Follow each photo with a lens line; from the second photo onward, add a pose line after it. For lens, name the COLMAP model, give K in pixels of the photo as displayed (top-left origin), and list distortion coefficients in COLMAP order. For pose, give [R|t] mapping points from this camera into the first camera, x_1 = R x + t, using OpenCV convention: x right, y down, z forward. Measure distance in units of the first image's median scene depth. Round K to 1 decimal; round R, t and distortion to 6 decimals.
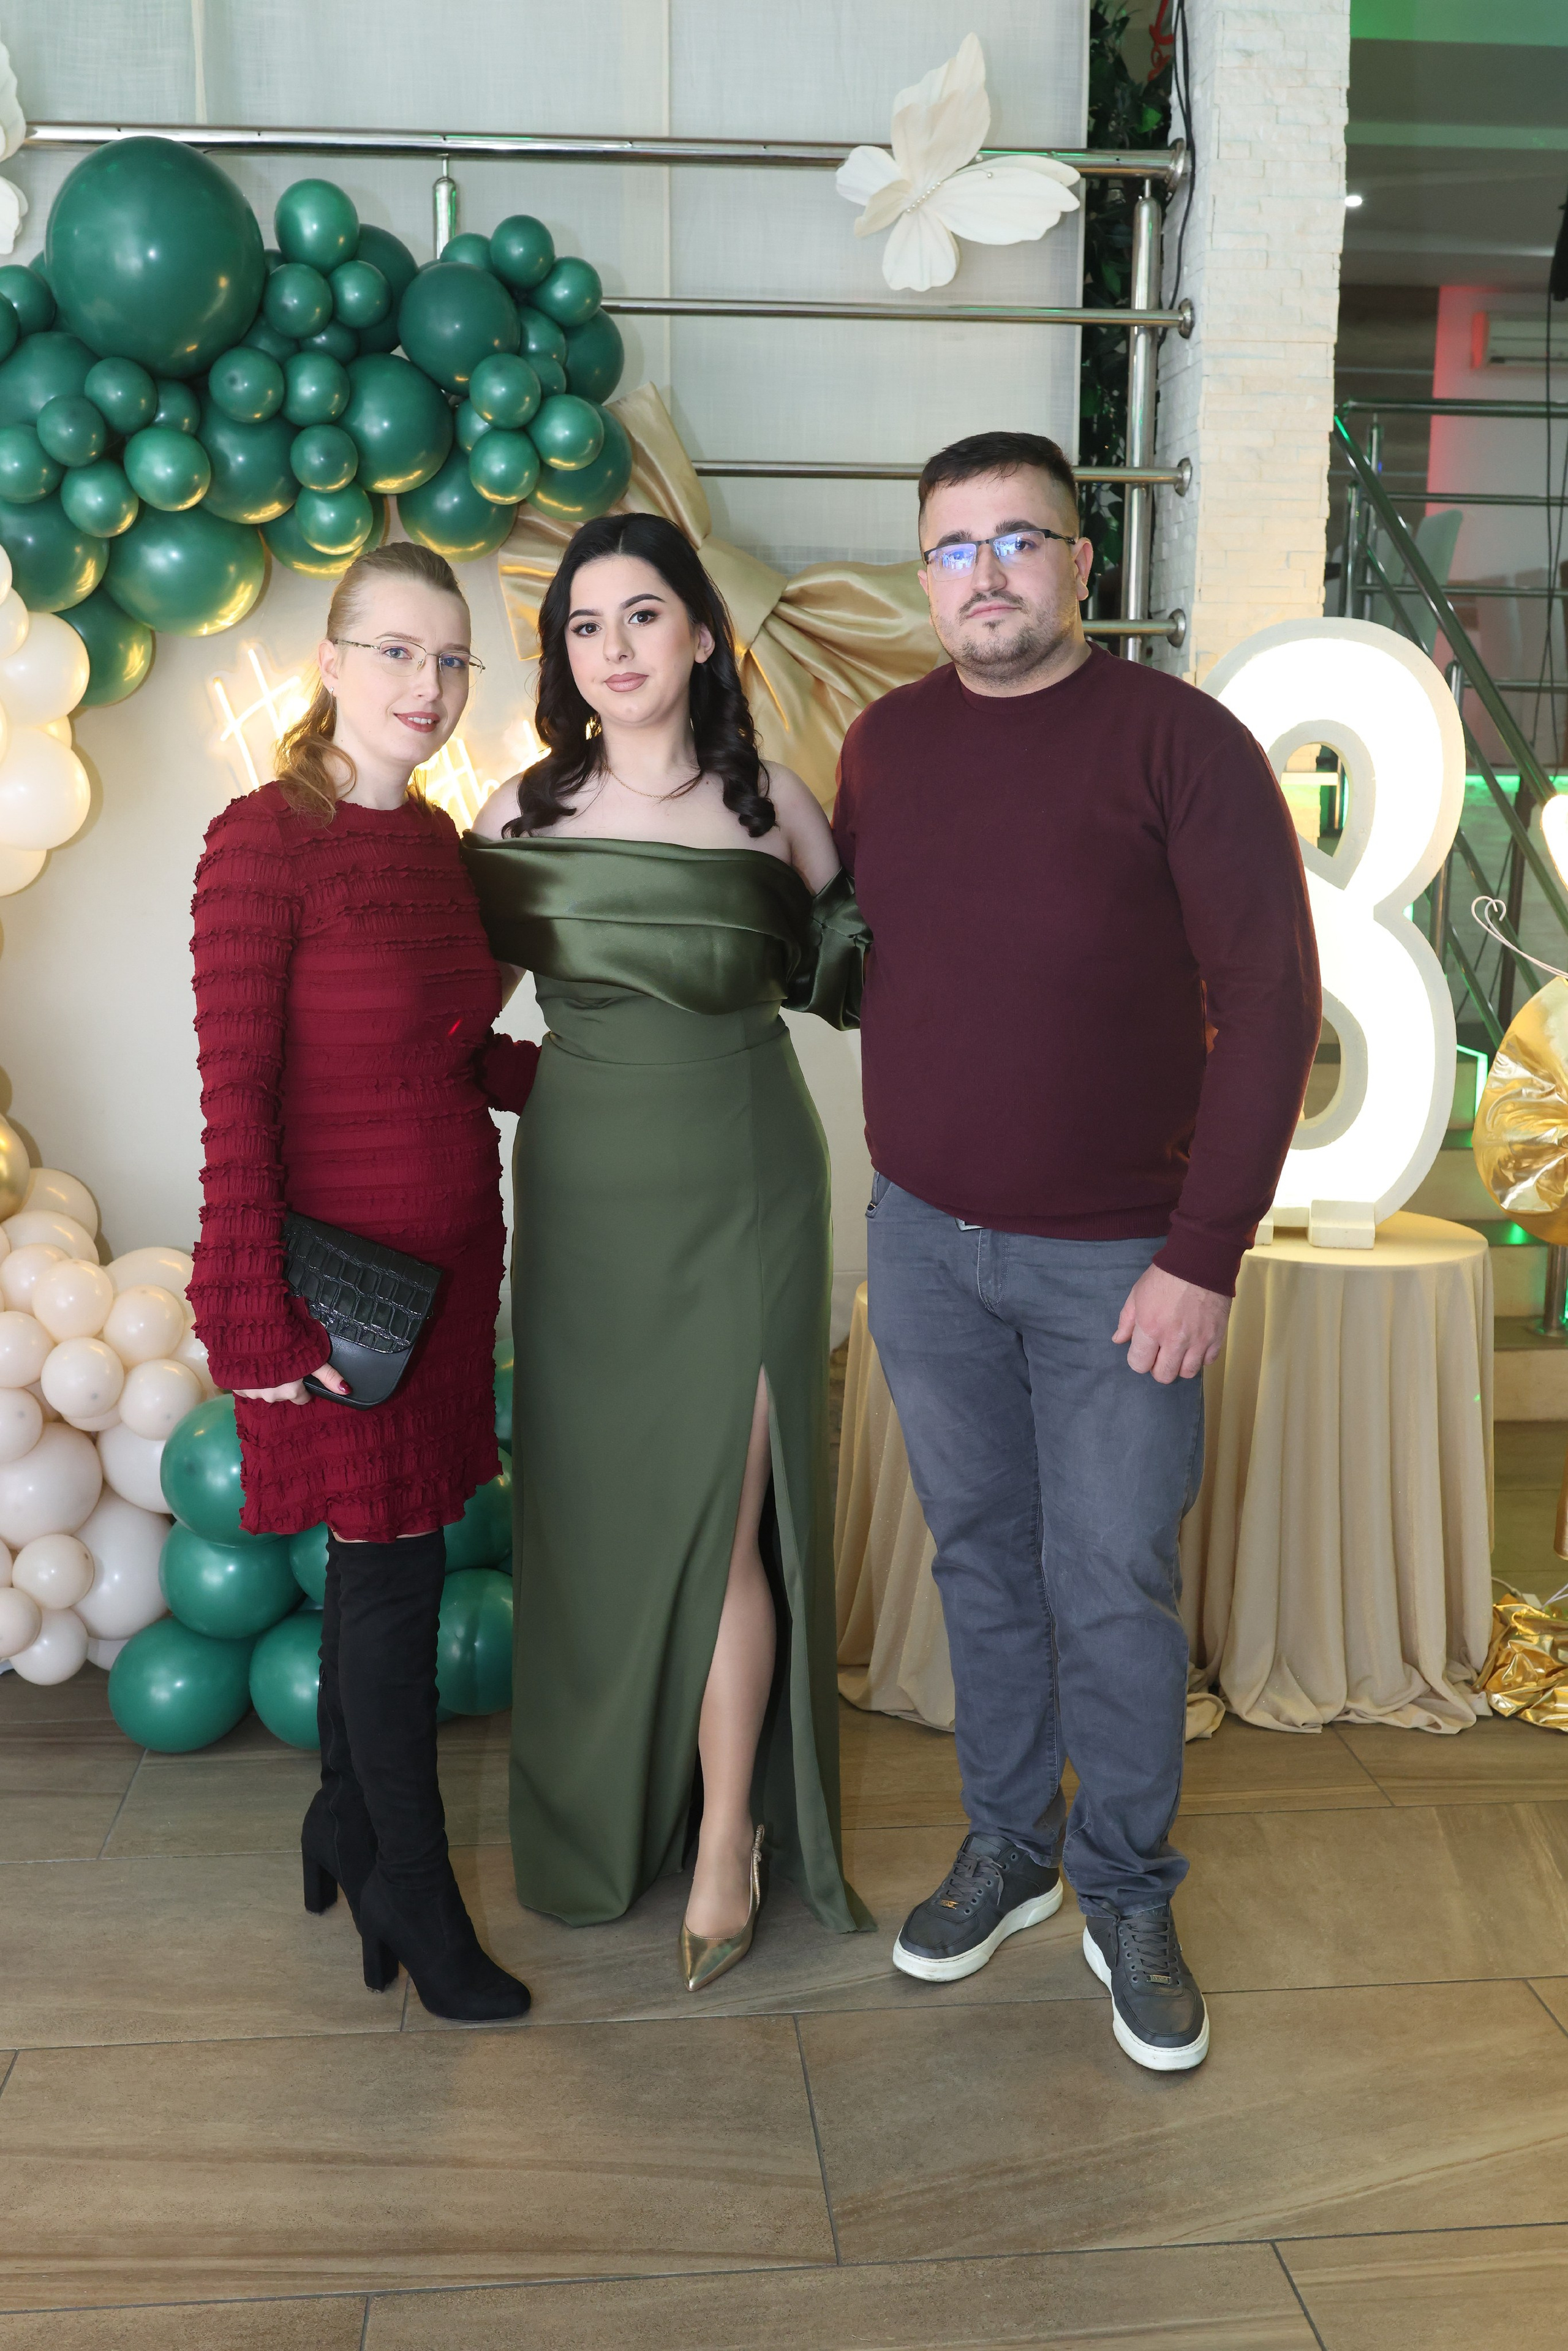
lens RADIAL K [[2173.5, 0, 782.8], [0, 2173.5, 1182.8], [0, 0, 1]] dist [-0.010873, 0.000000]
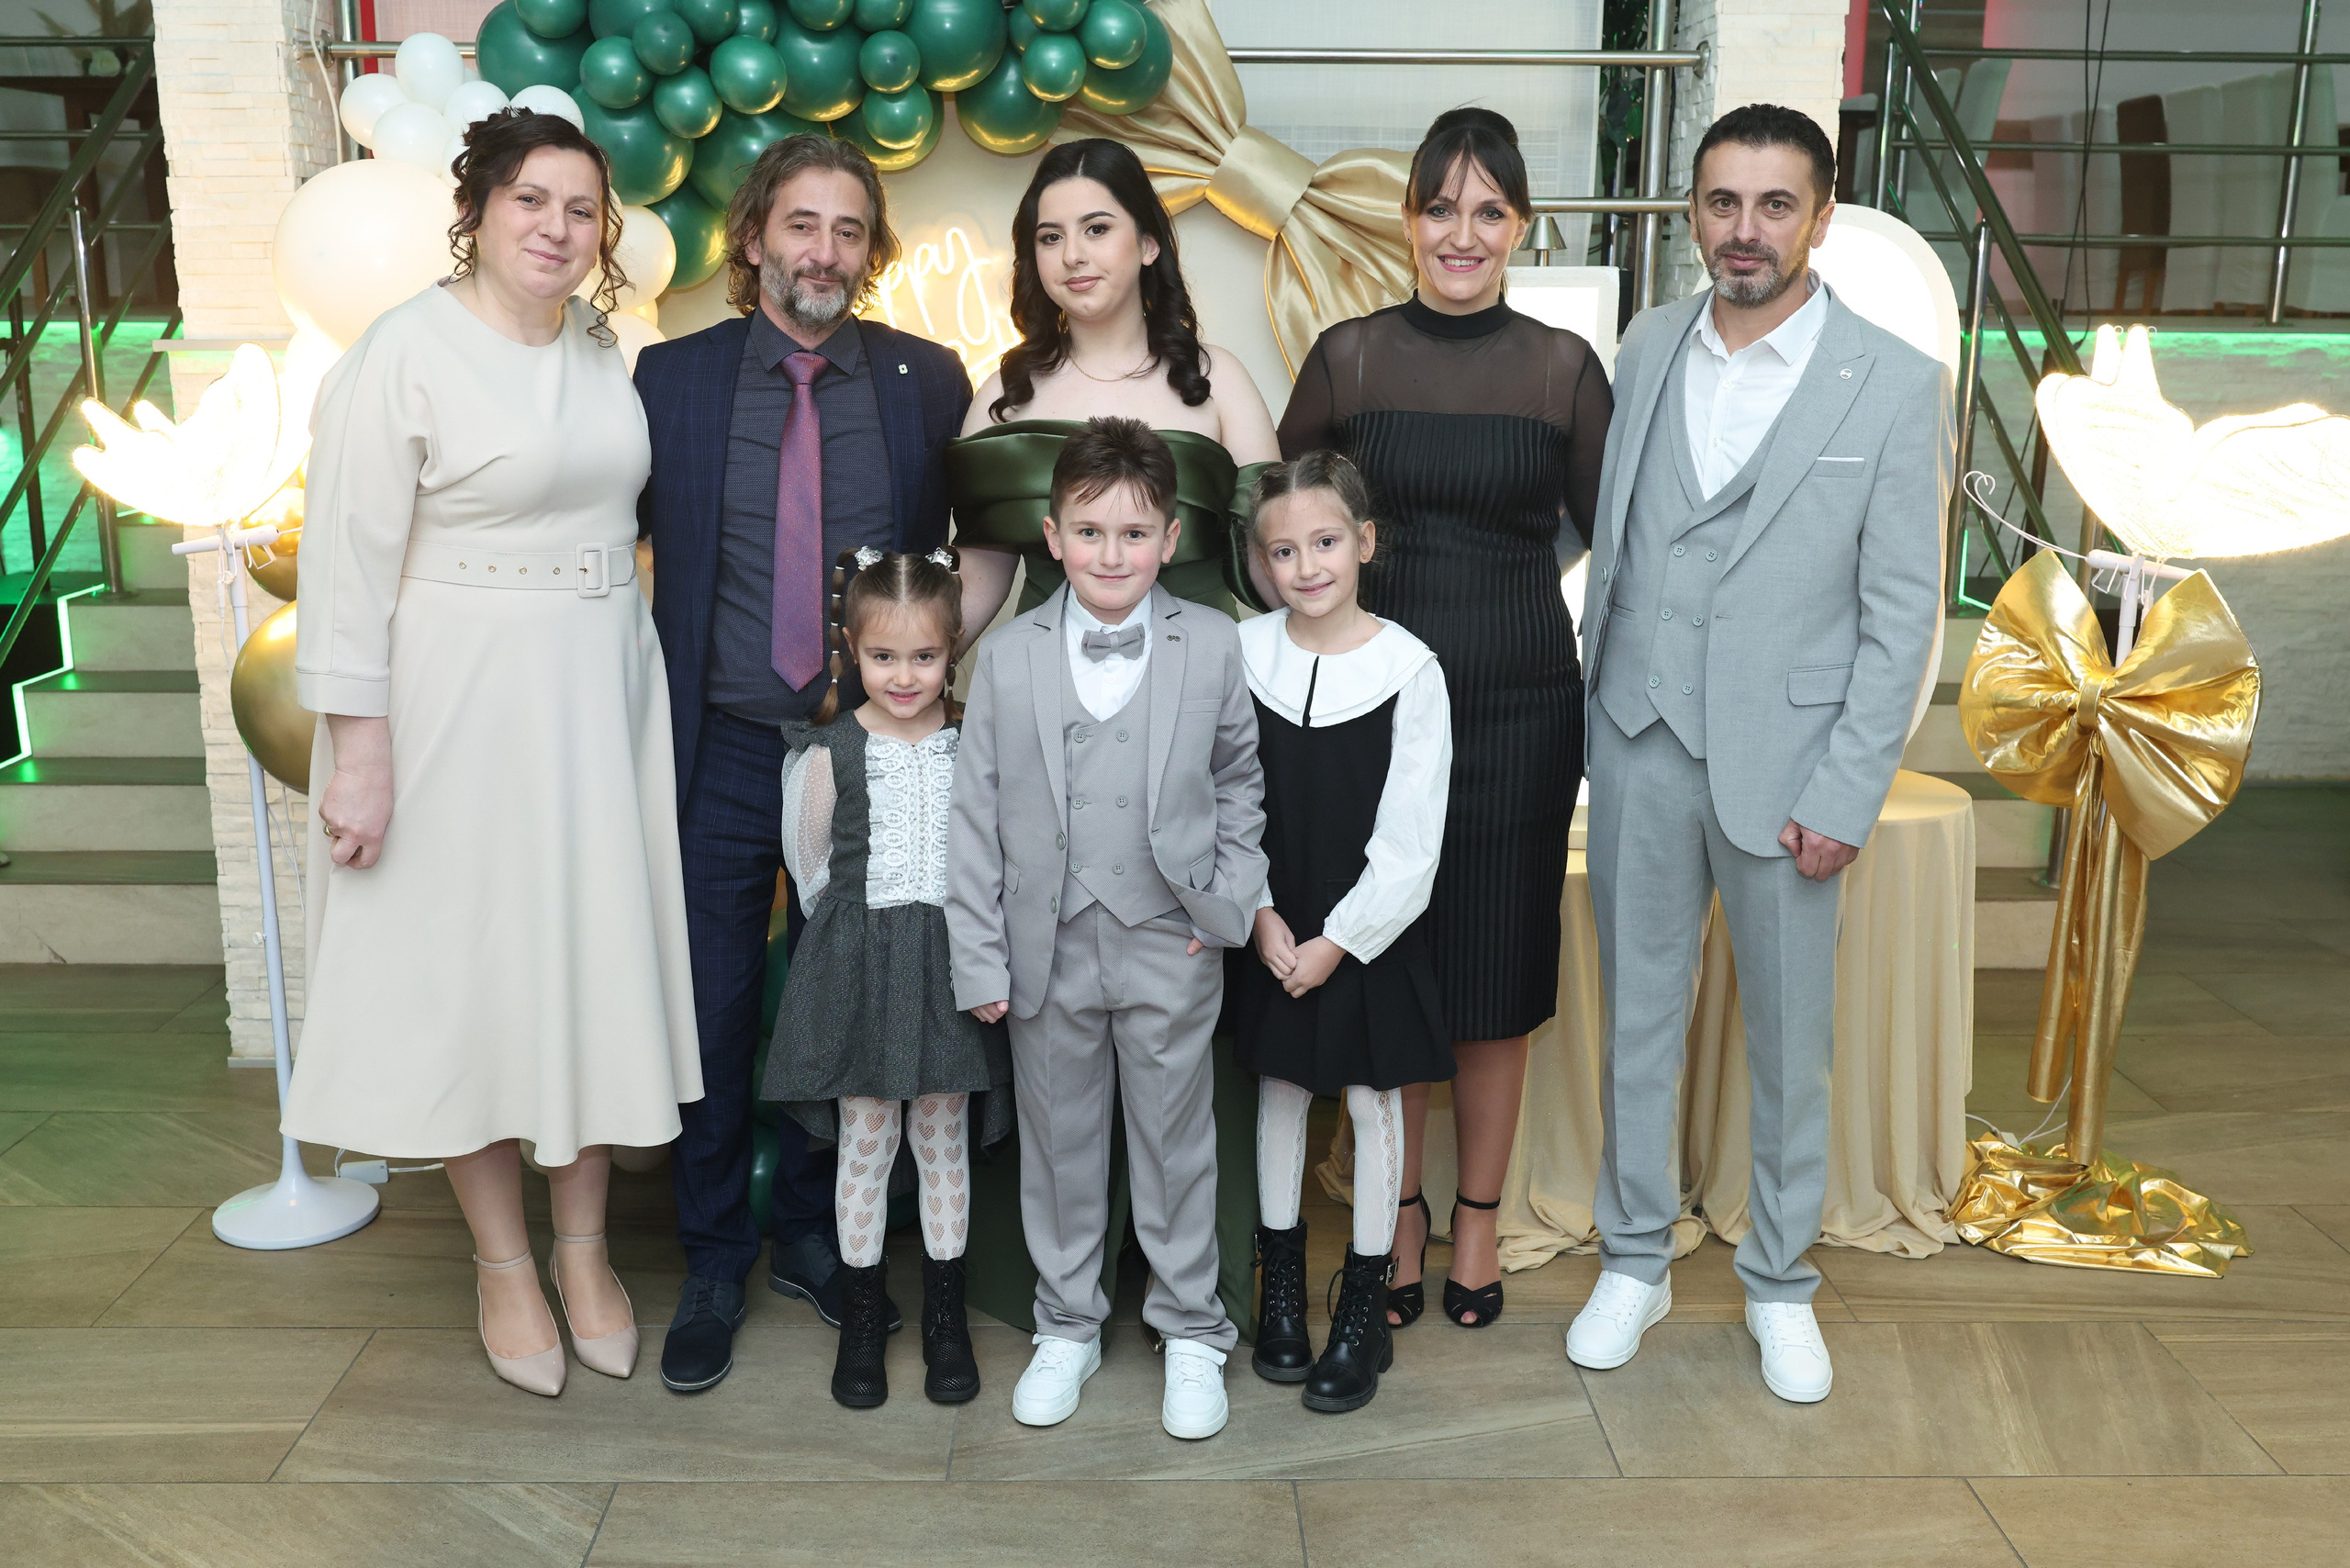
lens RADIAL K [[2172.8, 0, 1159.9], [0, 2172.8, 804.8], [0, 0, 1]] dist [-0.010873, 0.000000]
pose [[0.997021, 0.017672, -0.075085, 0.011528], [-0.014482, 0.998978, 0.042821, -0.009997], [0.075764, -0.041606, 0.996257, -0.085339]]
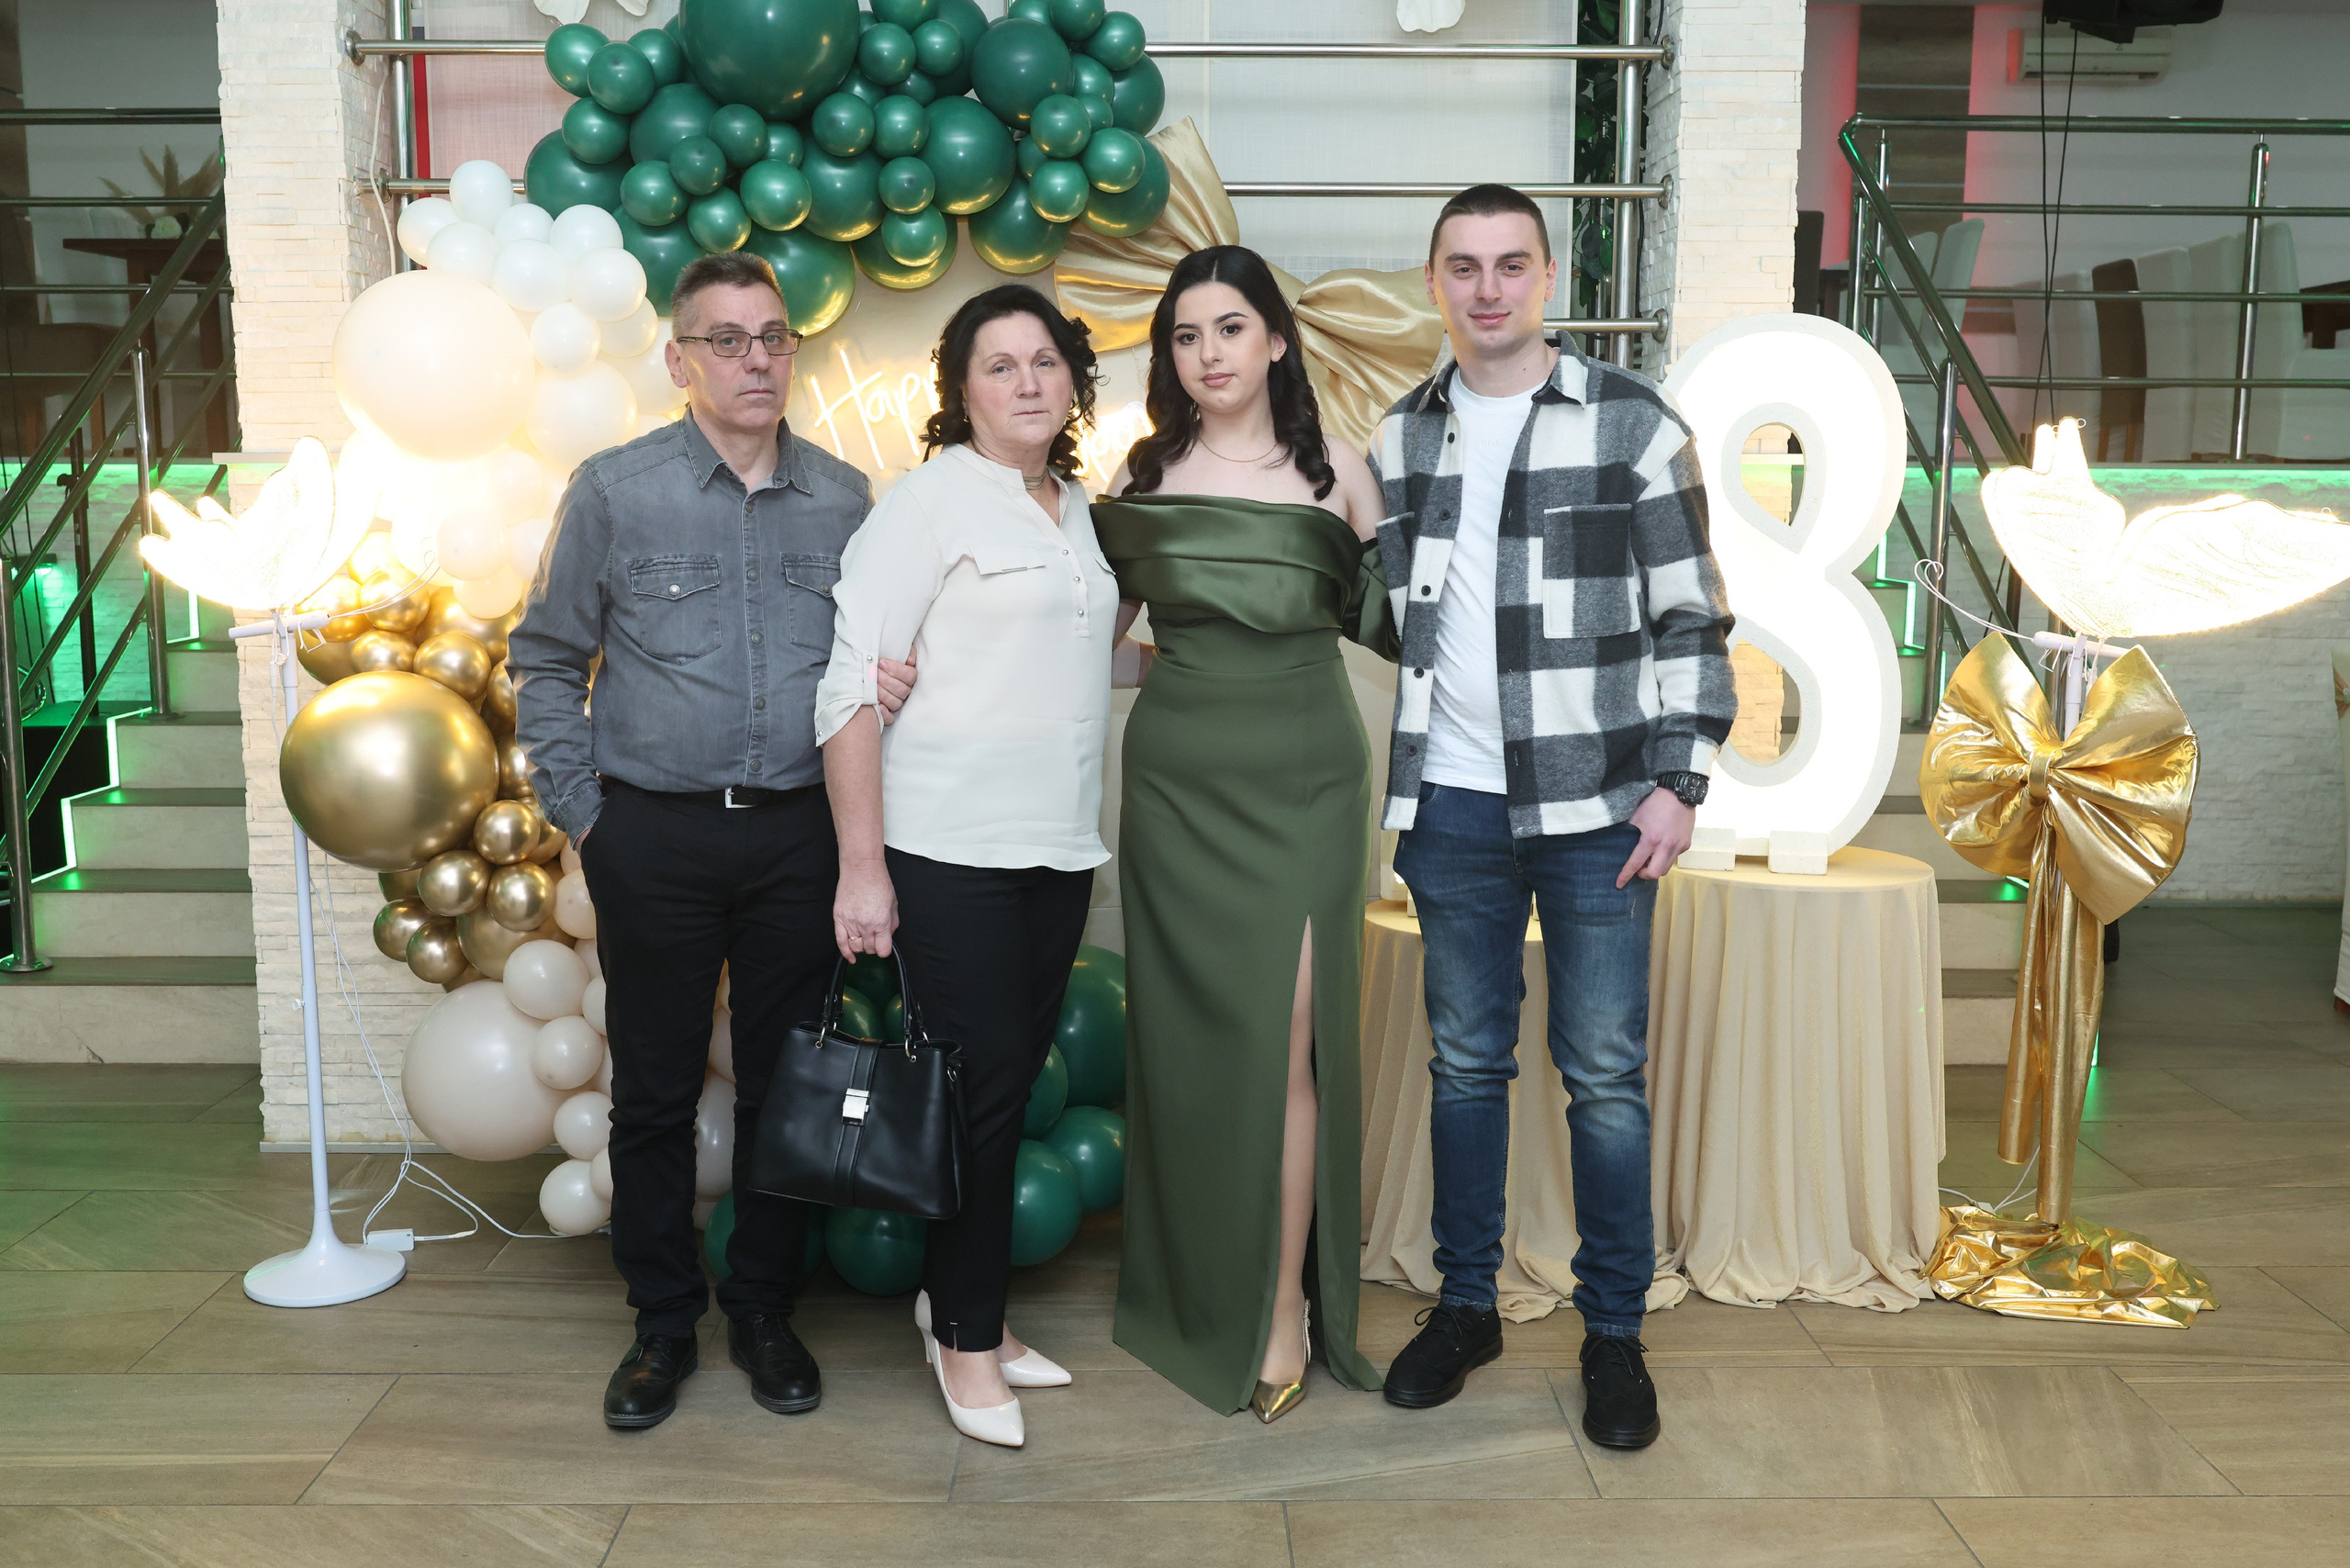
lens RADIAL K [[2172.8, 0, 1179.4], [0, 2172.8, 803.9], [0, 0, 1]] dist [-0.010873, 0.000000]
pose [[0.996916, 0.008853, -0.077981, 0.029356], [-0.012088, 0.999082, -0.041106, 0.045863], [0.077546, 0.041921, 0.996107, -0.140524]]
